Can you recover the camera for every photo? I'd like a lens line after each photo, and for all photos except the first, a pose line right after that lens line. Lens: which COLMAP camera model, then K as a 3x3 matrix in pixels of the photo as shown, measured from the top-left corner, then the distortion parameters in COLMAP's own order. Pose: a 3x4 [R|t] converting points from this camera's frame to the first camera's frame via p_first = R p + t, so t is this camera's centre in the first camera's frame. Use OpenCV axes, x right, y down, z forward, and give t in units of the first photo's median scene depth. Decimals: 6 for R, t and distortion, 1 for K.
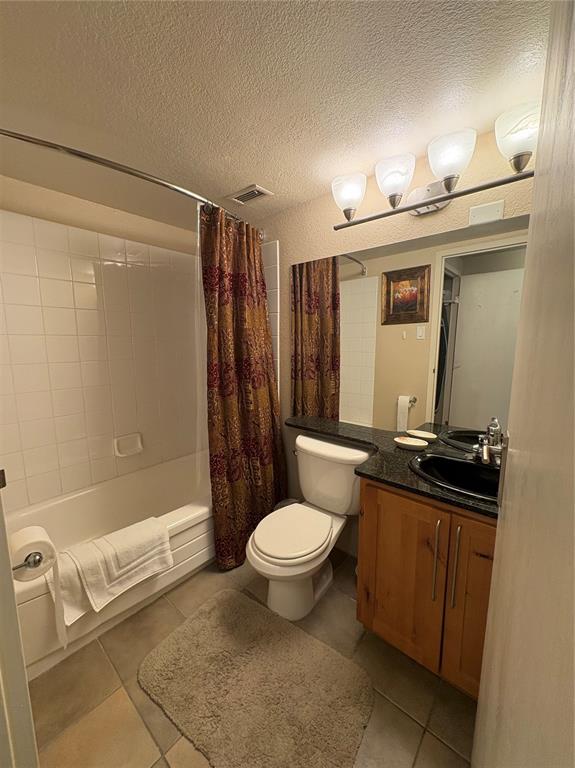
lens RADIAL K [[304.8, 0, 285.6], [0, 304.8, 383.5], [0, 0, 1]] dist [0.002909, 0.000552]
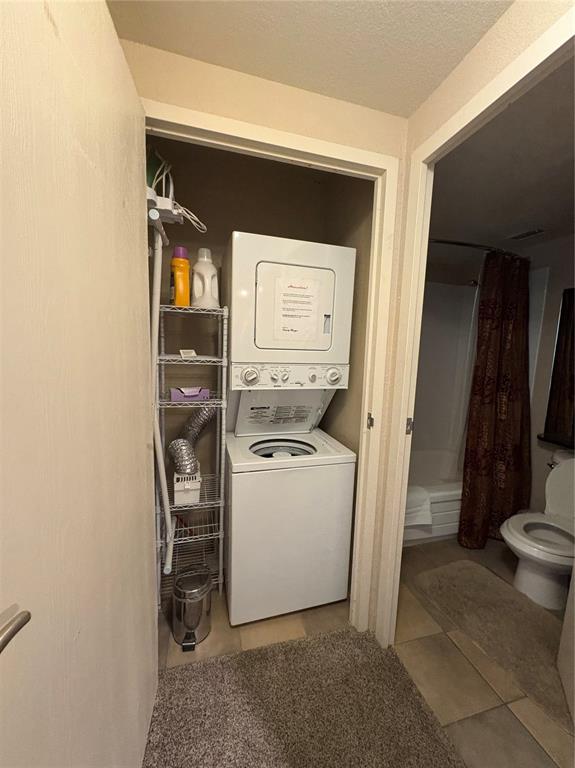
lens RADIAL K [[304.8, 0, 291.1], [0, 304.8, 387.9], [0, 0, 1]] dist [0.002909, 0.000552]
pose [[0.850631, 0.095395, -0.517036, -0.242960], [-0.106662, 0.994263, 0.007965, 0.052481], [0.514830, 0.048373, 0.855927, -0.463024]]
